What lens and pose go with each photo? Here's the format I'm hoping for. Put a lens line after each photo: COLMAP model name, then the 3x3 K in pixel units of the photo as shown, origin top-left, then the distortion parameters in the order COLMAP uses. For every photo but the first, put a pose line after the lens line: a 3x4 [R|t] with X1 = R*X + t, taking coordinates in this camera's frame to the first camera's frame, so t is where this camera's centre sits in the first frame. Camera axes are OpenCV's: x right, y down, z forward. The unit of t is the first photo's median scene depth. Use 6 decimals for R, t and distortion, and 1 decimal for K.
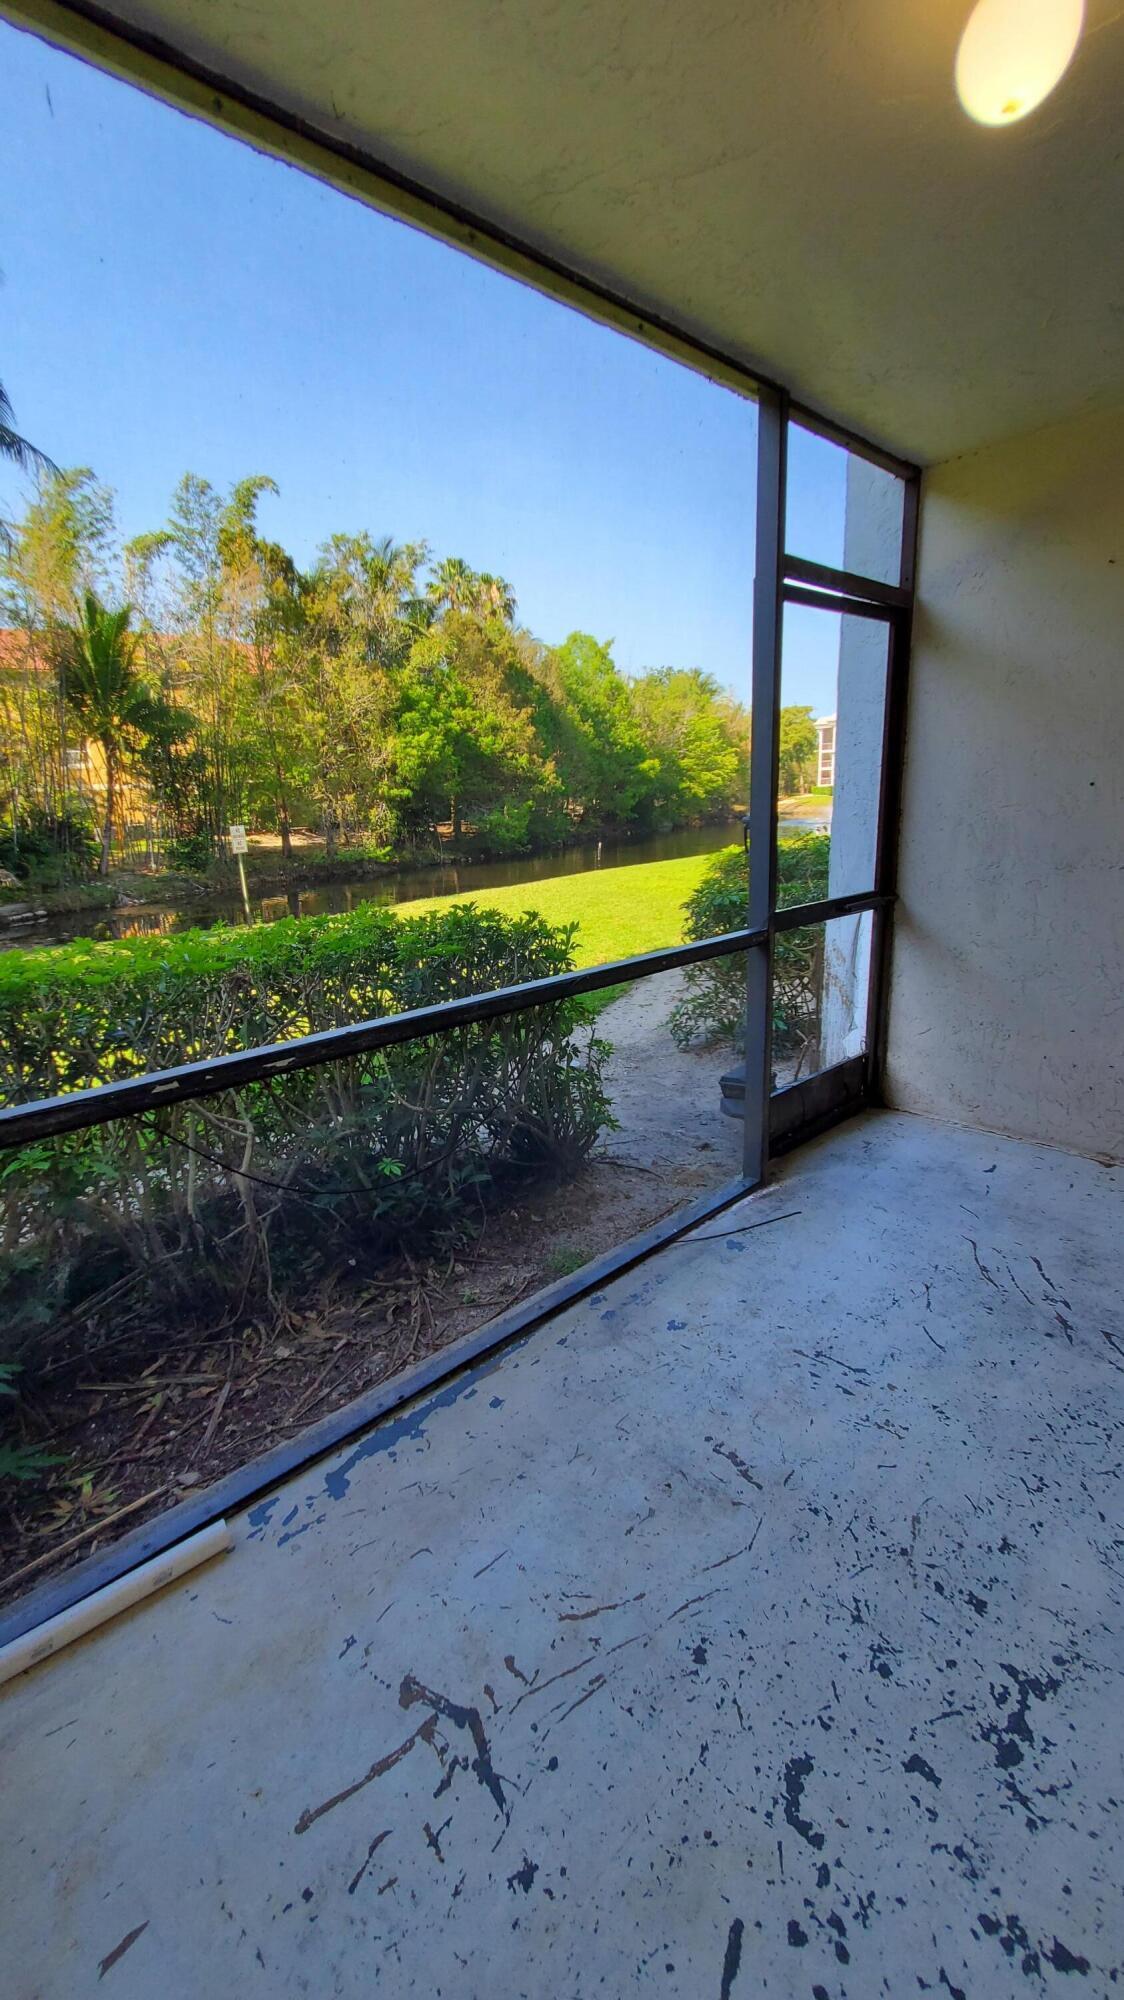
lens RADIAL K [[798.6, 0, 574.0], [0, 798.6, 996.3], [0, 0, 1]] dist [0.001252, -0.001363]
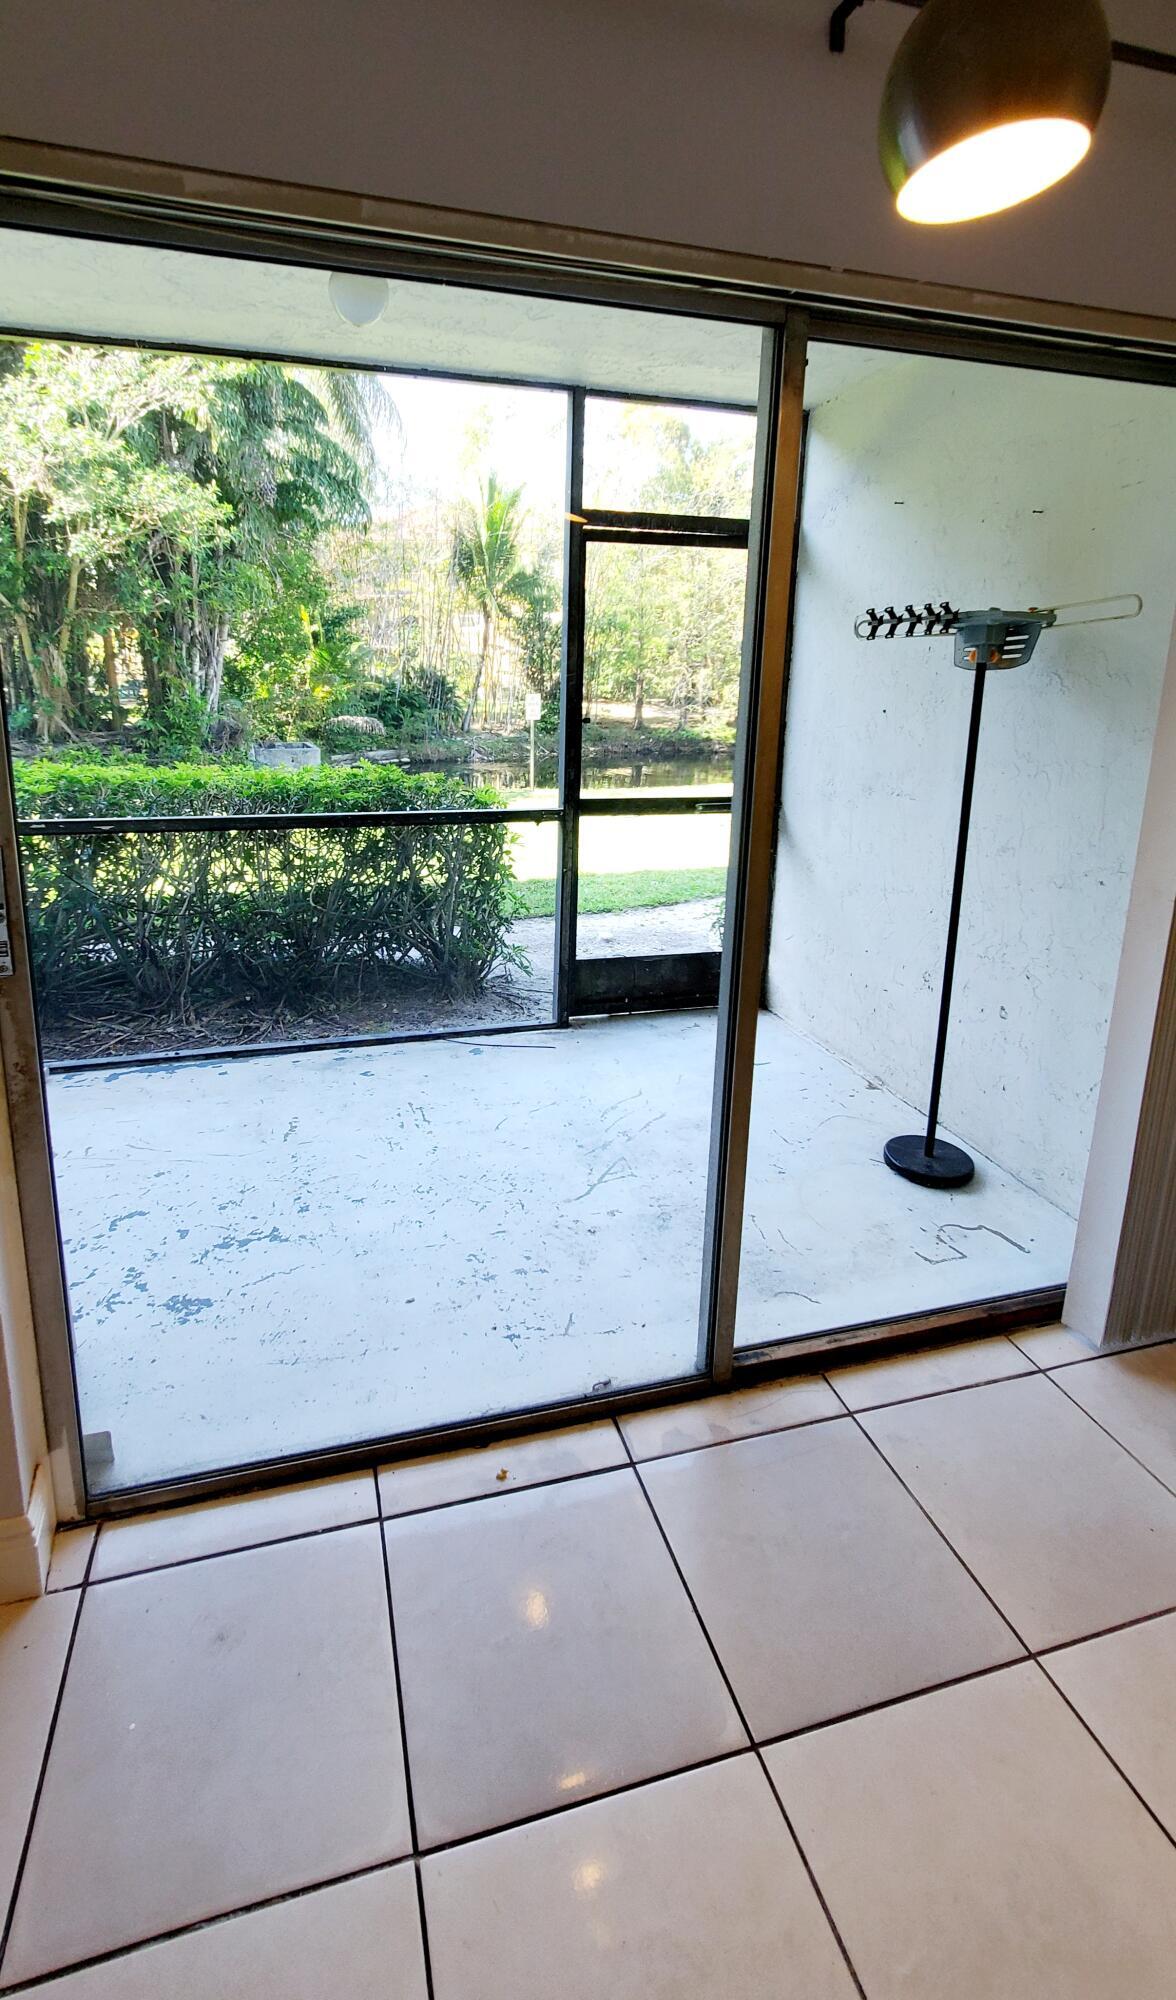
lens RADIAL K [[872.5, 0, 530.2], [0, 872.5, 869.7], [0, 0, 1]] dist [0.010370, 0.000210]
pose [[0.885298, 0.152971, -0.439144, 0.657224], [-0.162605, 0.986564, 0.015853, -0.006343], [0.435668, 0.057372, 0.898277, -0.175682]]
